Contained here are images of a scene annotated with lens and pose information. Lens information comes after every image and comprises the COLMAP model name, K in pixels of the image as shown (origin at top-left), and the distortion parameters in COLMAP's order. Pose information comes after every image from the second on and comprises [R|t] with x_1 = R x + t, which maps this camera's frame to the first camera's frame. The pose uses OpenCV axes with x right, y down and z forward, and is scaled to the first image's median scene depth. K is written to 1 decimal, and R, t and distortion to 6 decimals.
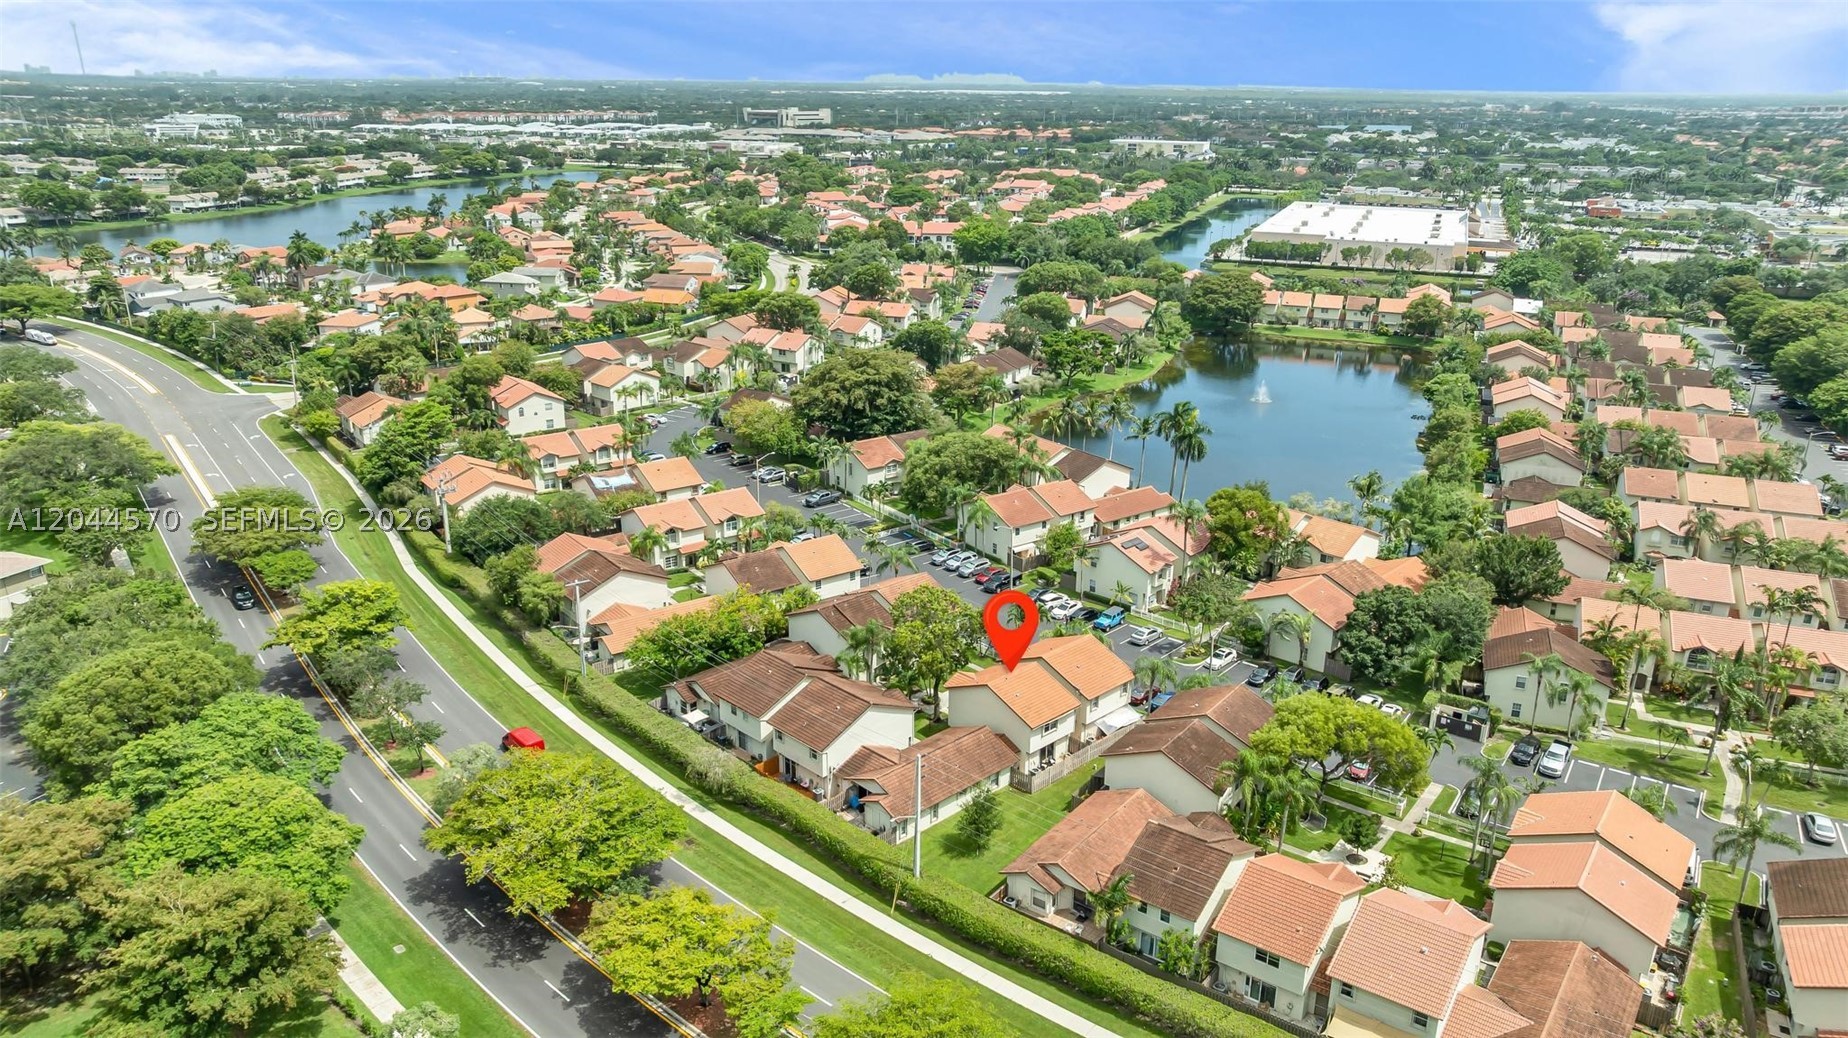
lens RADIAL K [[1291.6, 0, 930.9], [0, 1291.6, 521.3], [0, 0, 1]] dist [-0.019219, 0.001971]
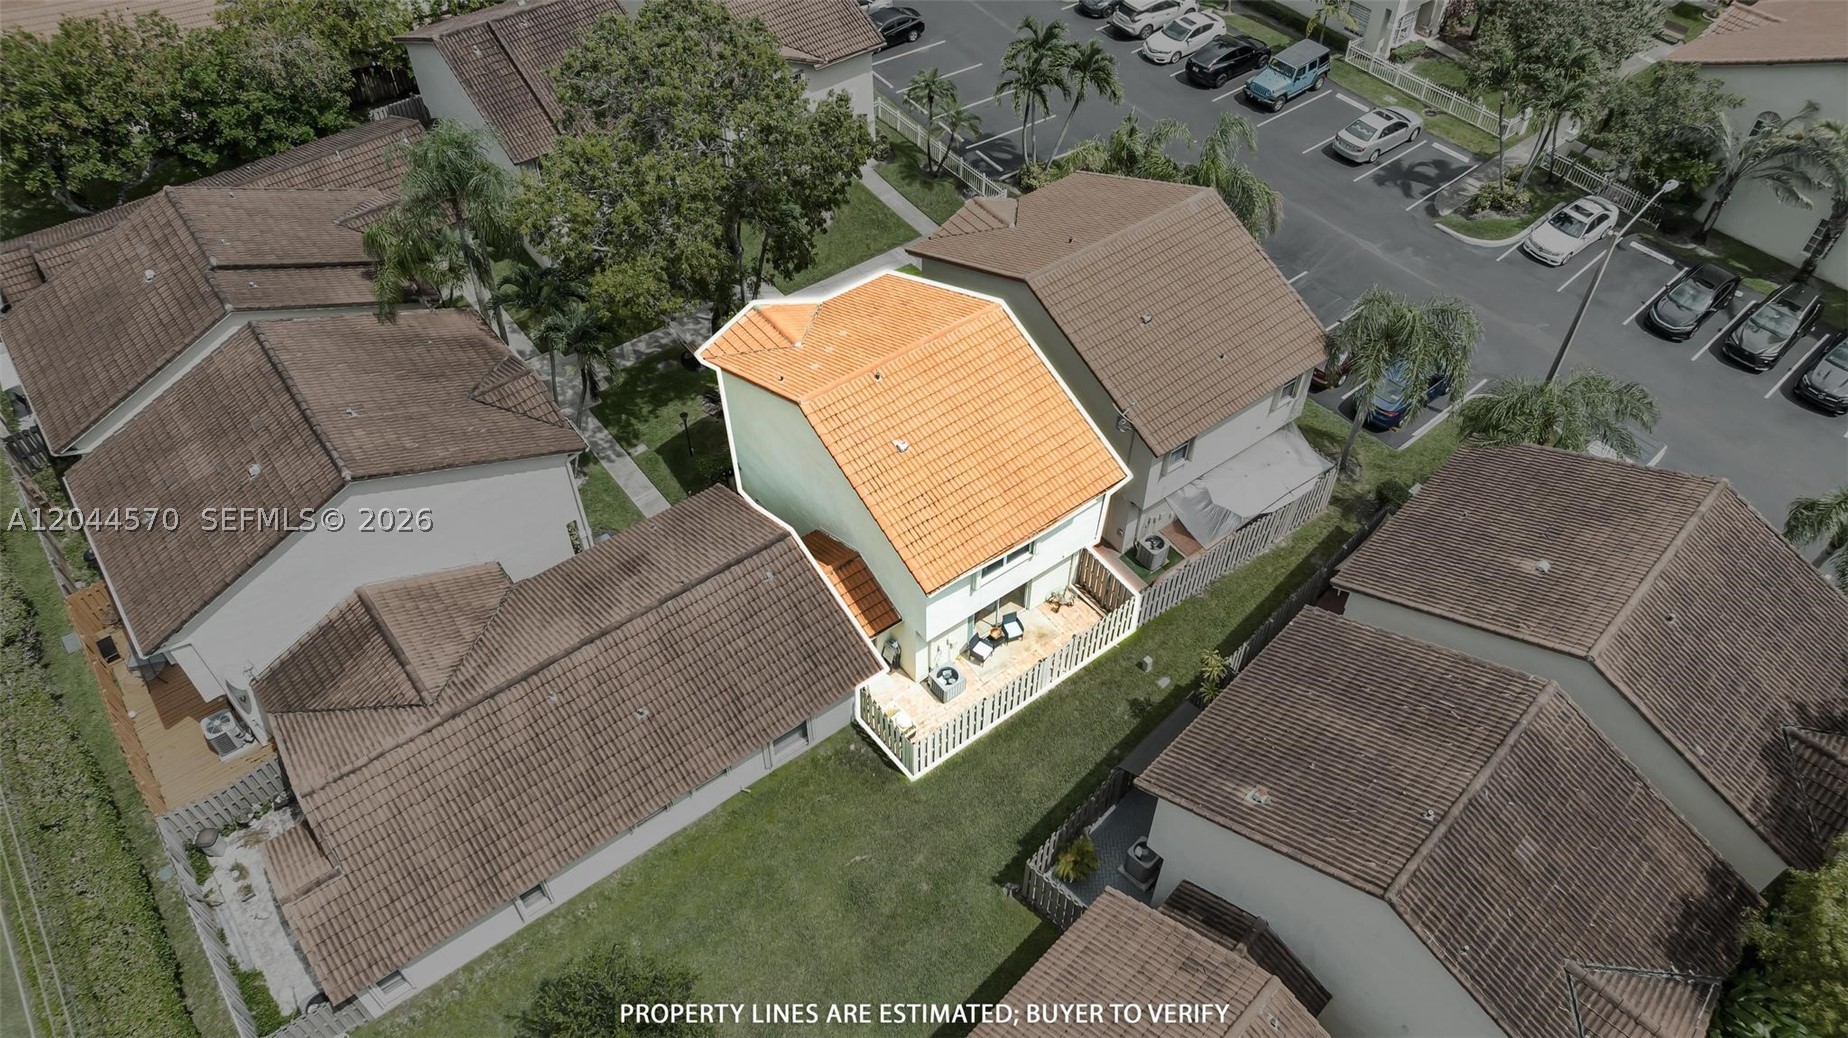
lens RADIAL K [[1291.6, 0, 930.9], [0, 1291.6, 521.3], [0, 0, 1]] dist [-0.019219, 0.001971]
pose [[0.991465, 0.095019, -0.089265, 0.081282], [-0.039430, 0.871178, 0.489382, 0.006721], [0.124266, -0.481686, 0.867489, 0.600968]]
